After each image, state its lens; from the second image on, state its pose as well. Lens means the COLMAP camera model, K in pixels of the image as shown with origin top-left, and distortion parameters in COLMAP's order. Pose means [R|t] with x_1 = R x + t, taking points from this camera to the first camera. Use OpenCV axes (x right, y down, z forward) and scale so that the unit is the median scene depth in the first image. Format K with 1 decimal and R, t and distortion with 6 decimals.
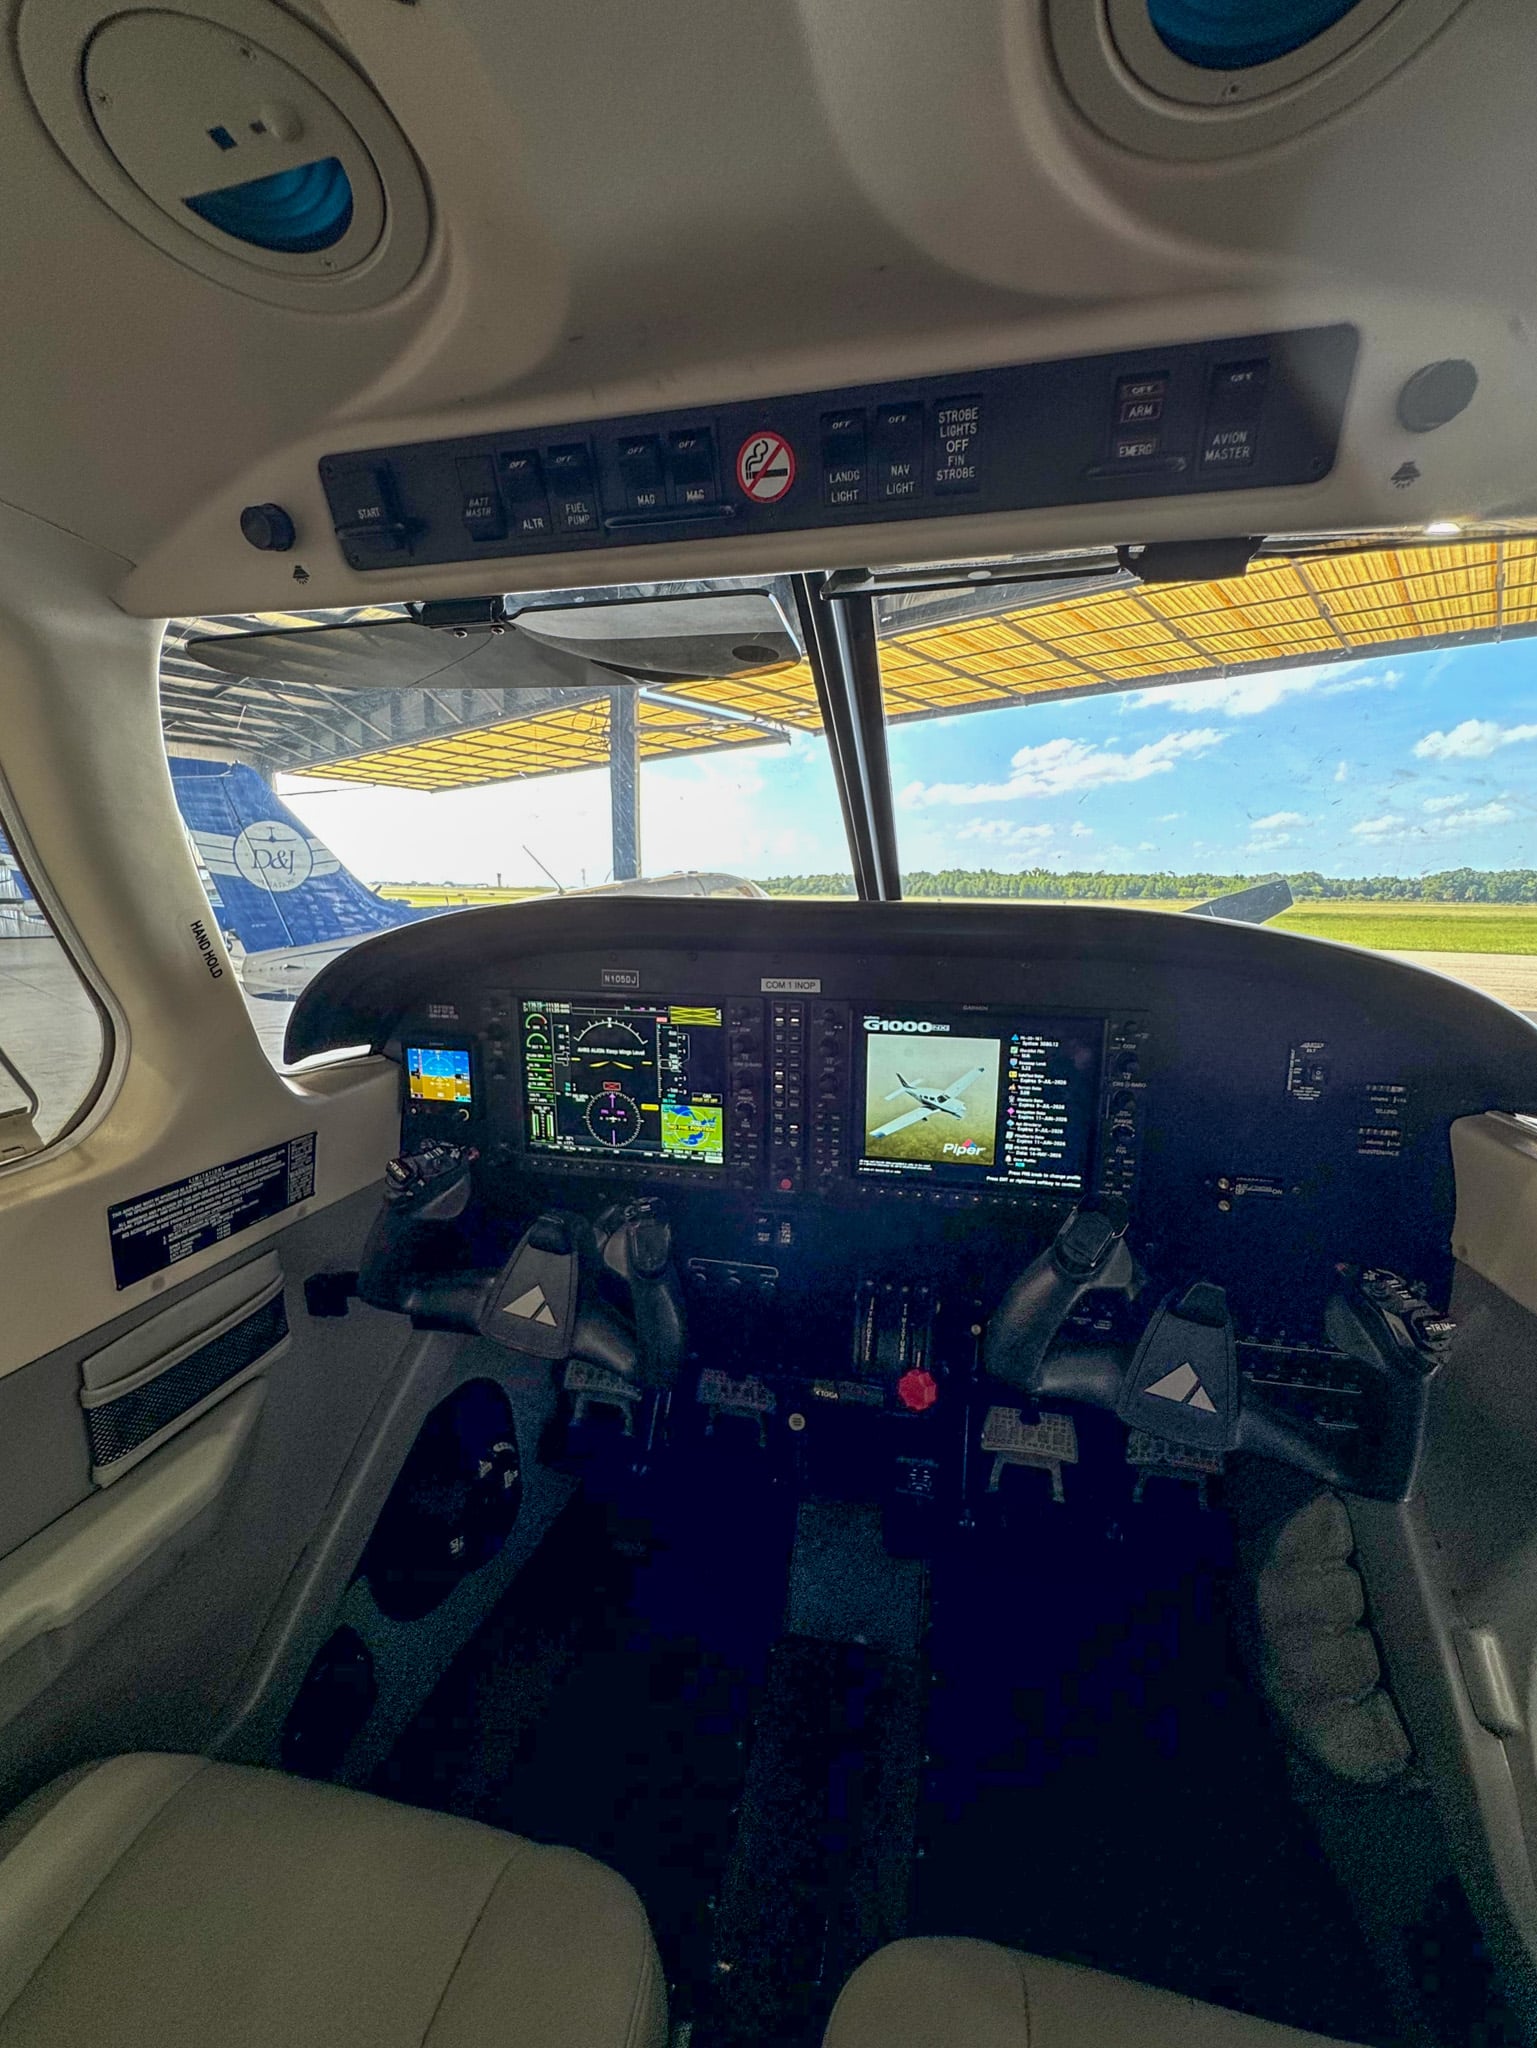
lens RADIAL K [[832.4, 0, 773.3], [0, 832.4, 1018.9], [0, 0, 1]] dist [-0.009959, 0.001970]
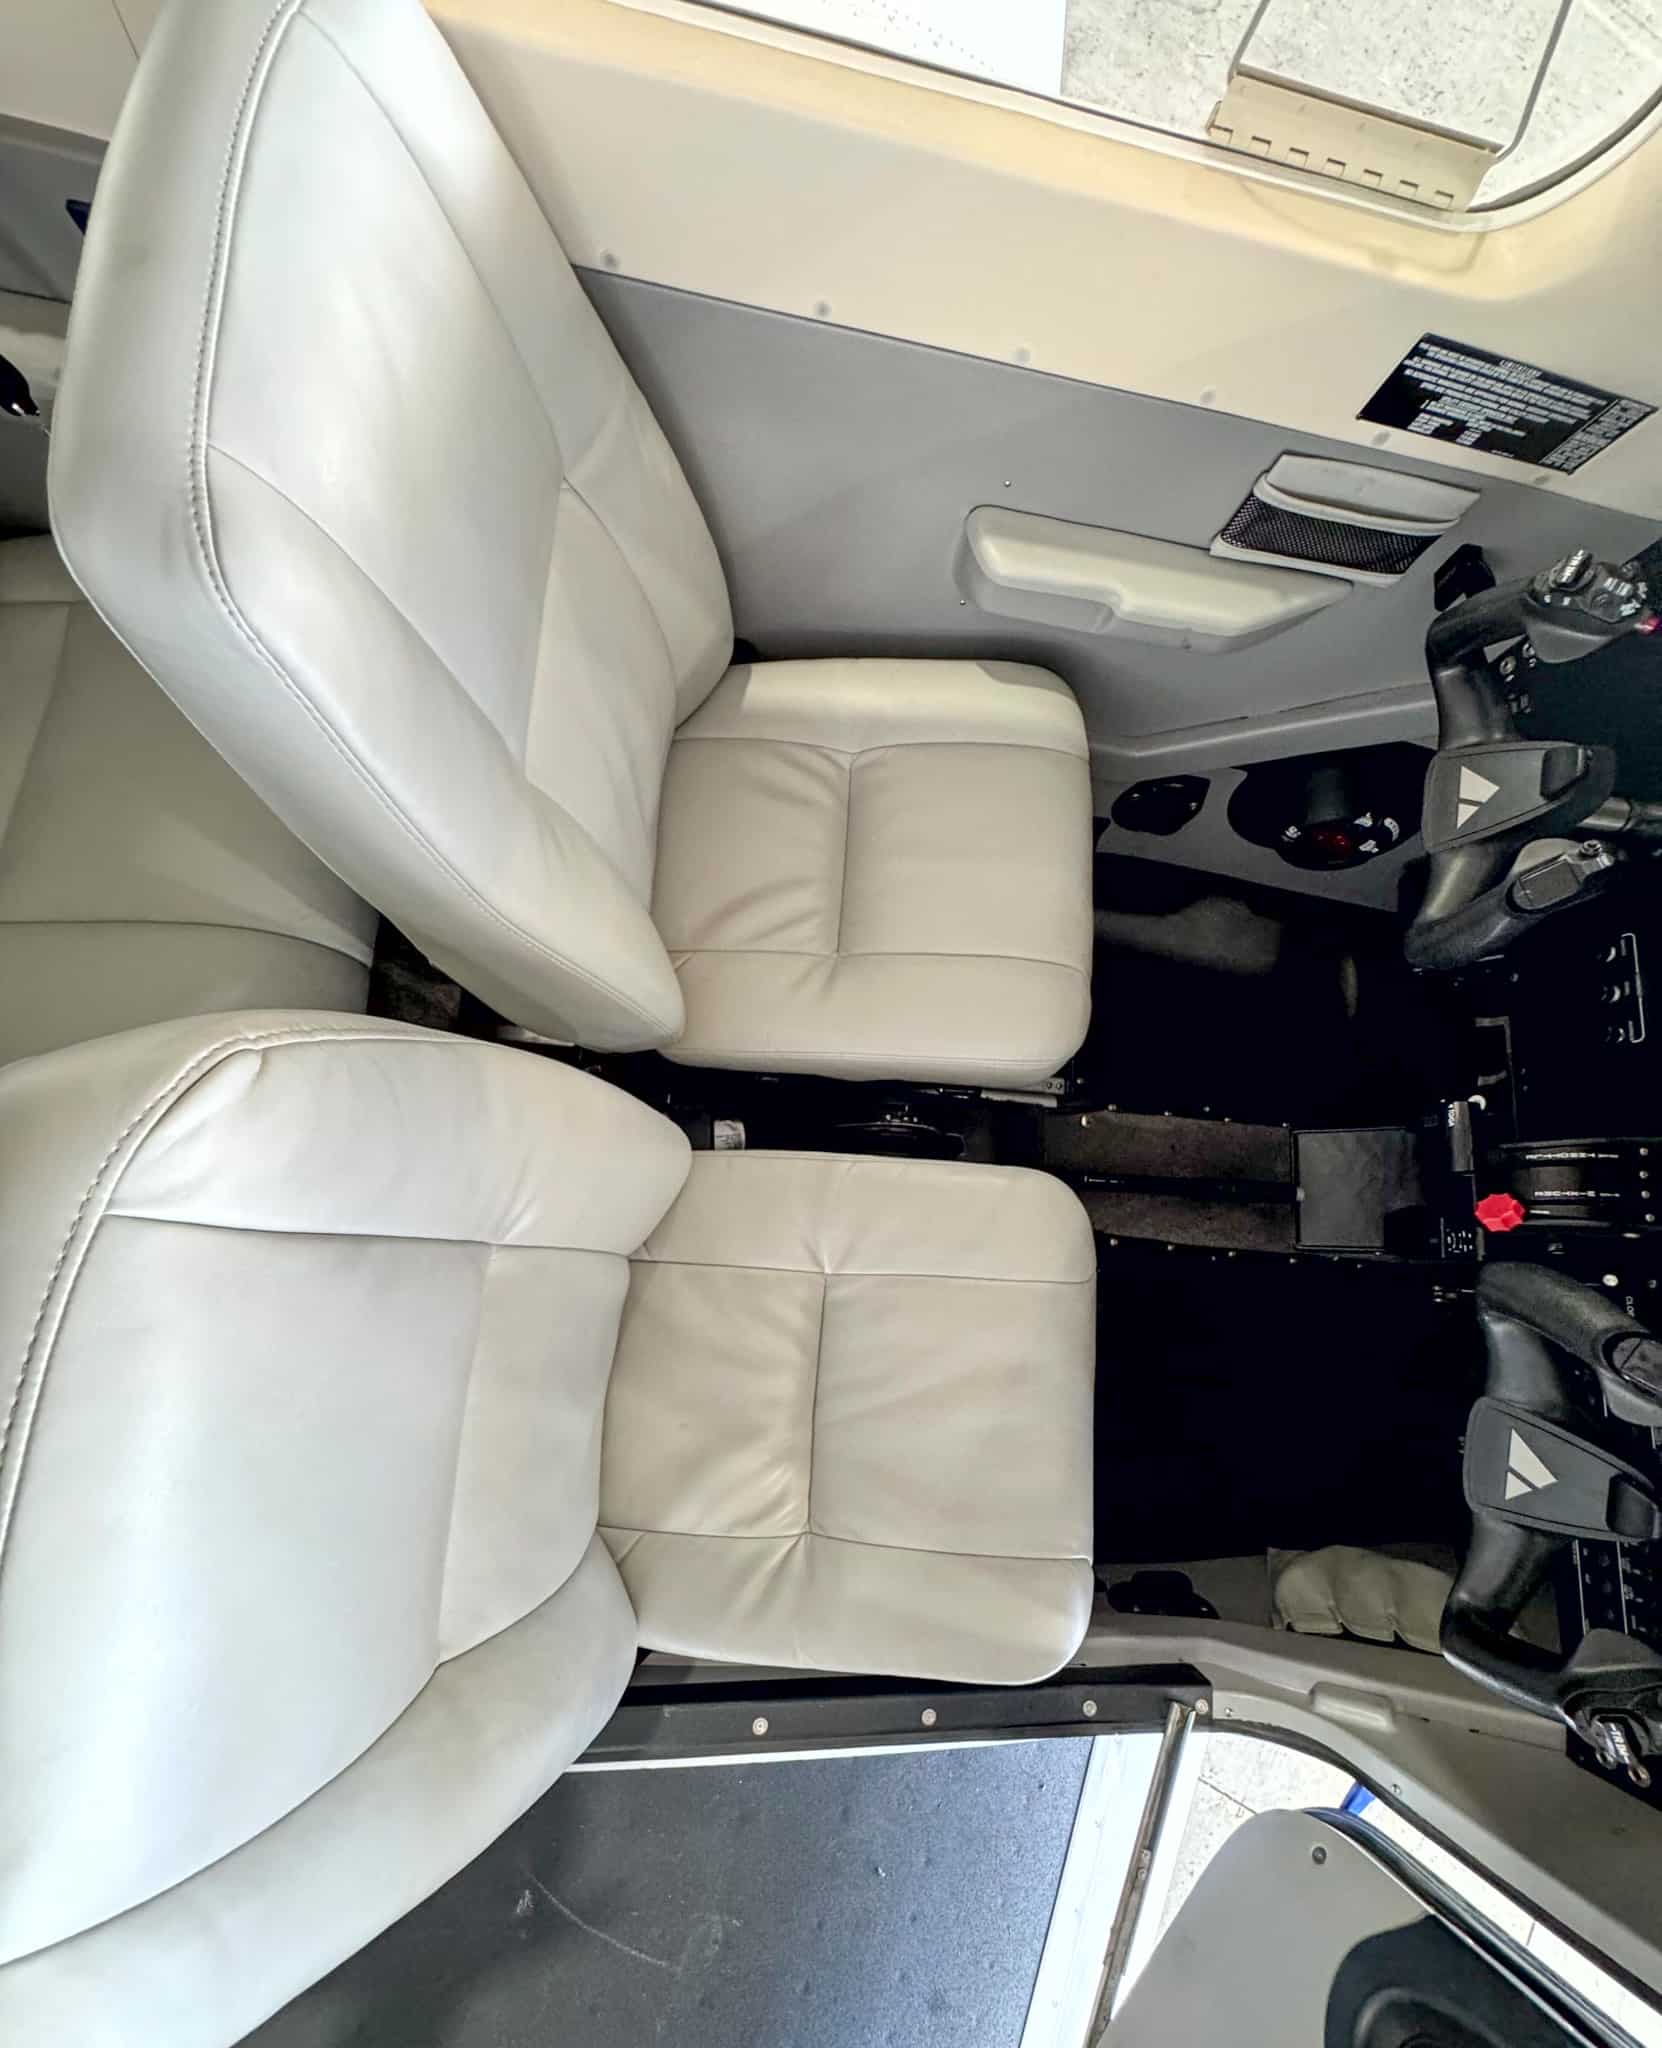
lens RADIAL K [[899.6, 0, 843.9], [0, 899.6, 1111.6], [0, 0, 1]] dist [-0.003679, 0.000450]
pose [[0.152569, 0.977072, -0.148505, 0.103157], [-0.347190, 0.193676, 0.917578, -0.267775], [0.925301, -0.088435, 0.368778, -0.065928]]
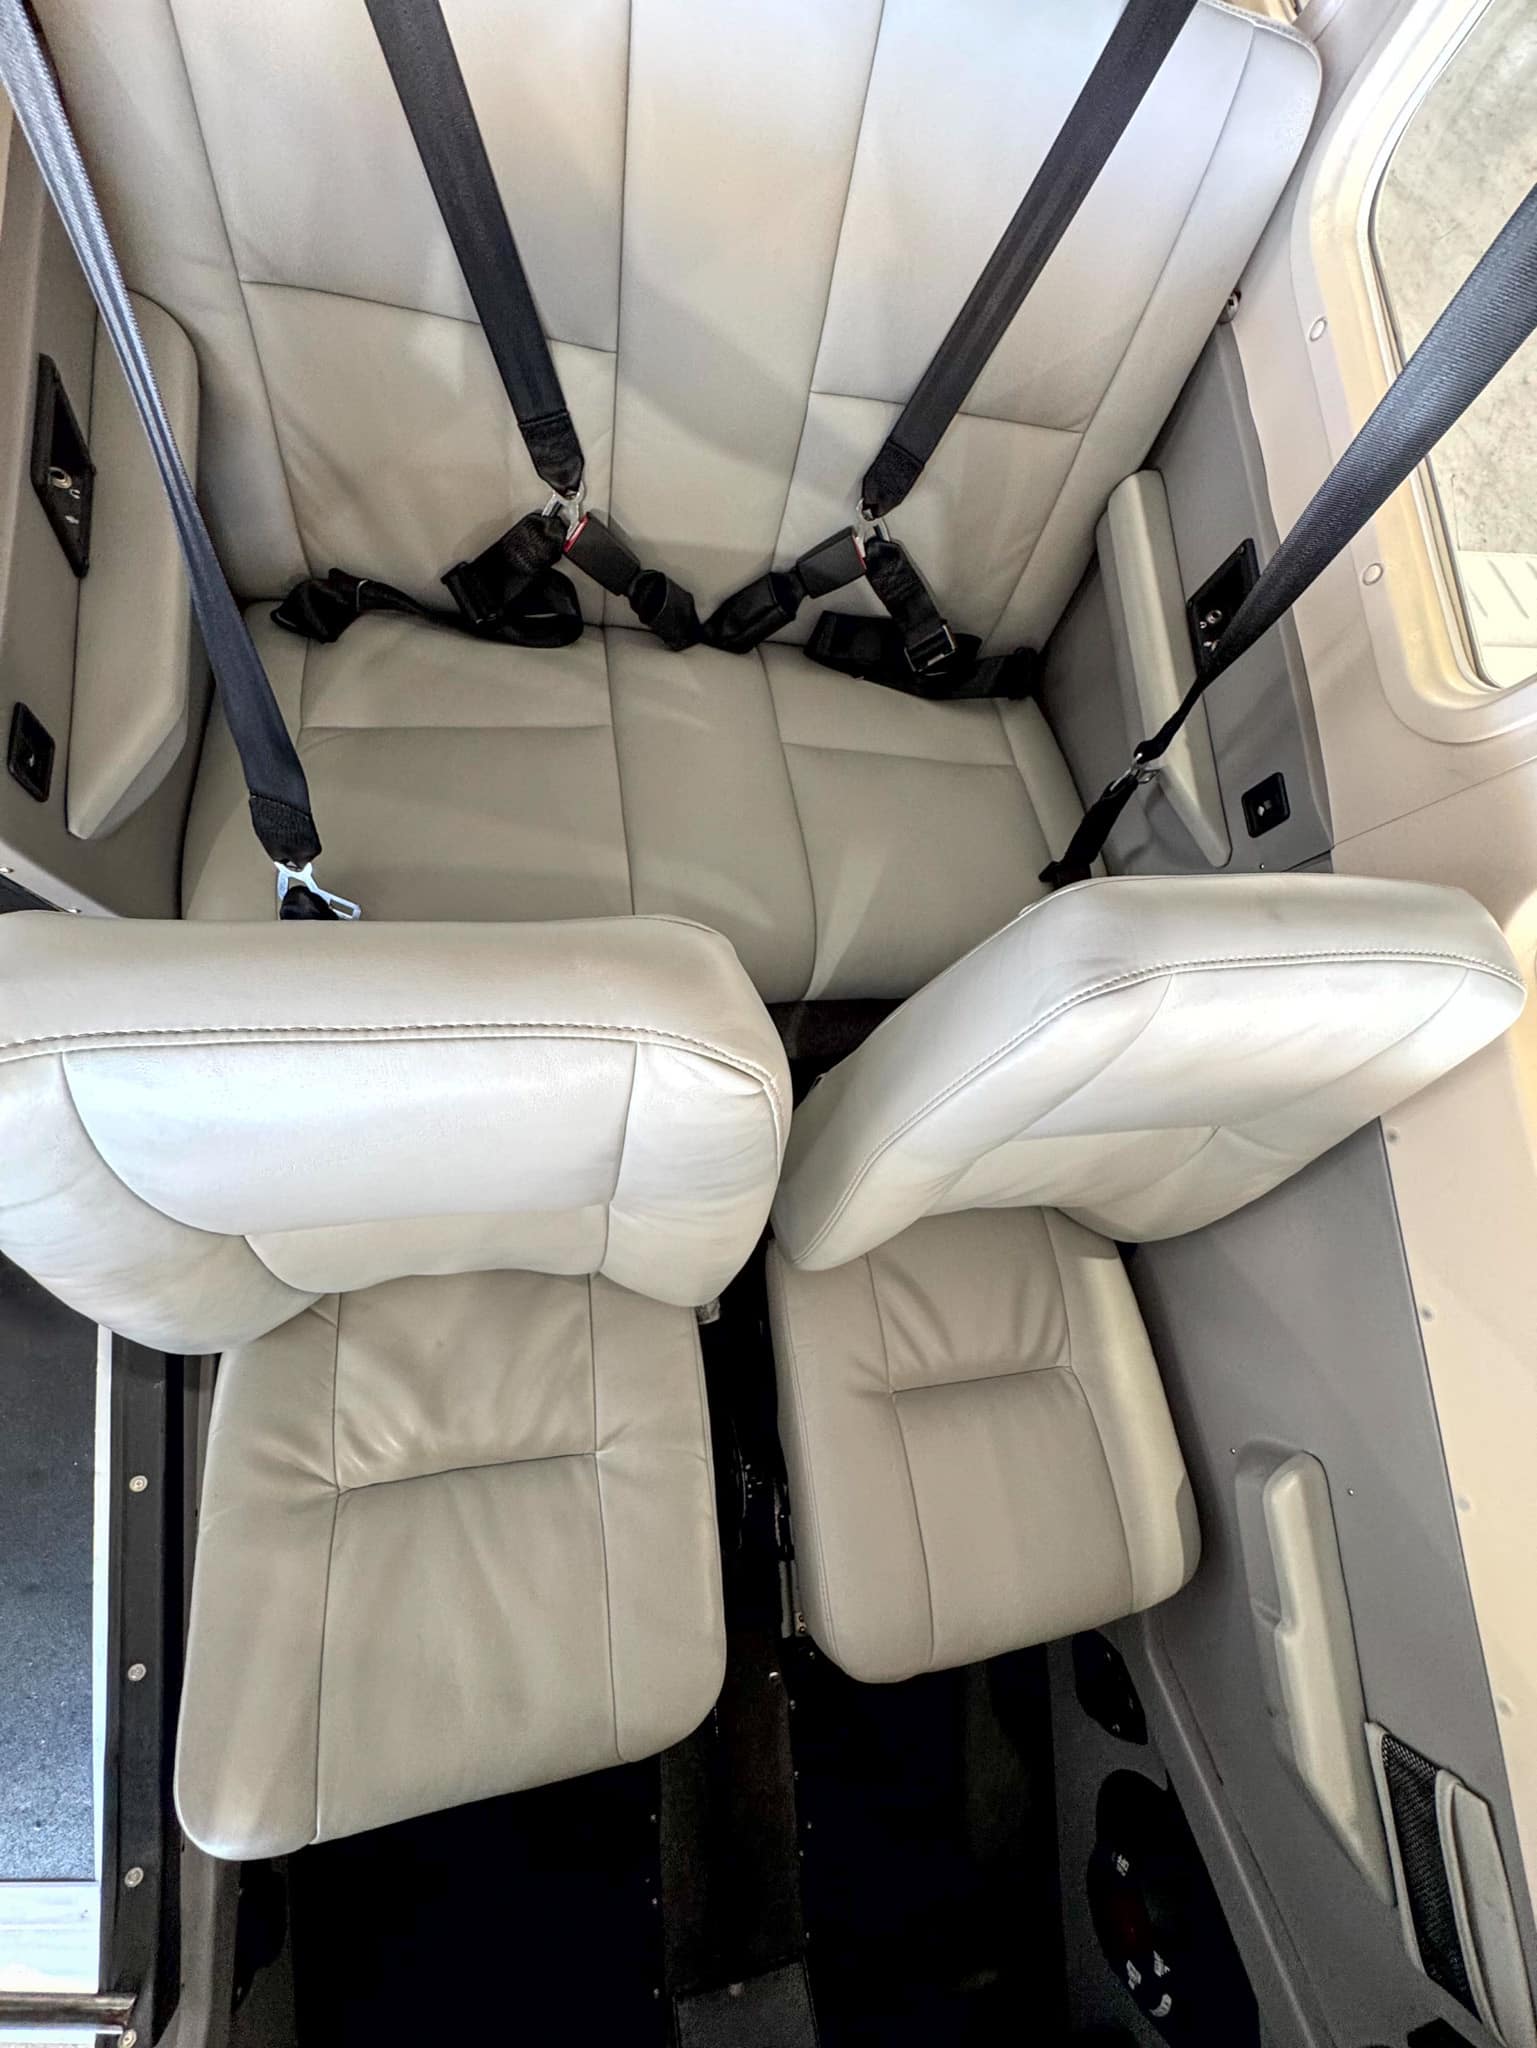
lens RADIAL K [[832.4, 0, 773.1], [0, 832.4, 1030.9], [0, 0, 1]] dist [-0.009959, 0.001970]
pose [[-0.923692, 0.237439, -0.300693, 0.112005], [-0.309050, 0.002124, 0.951043, -0.284475], [0.226454, 0.971400, 0.071419, -0.251295]]
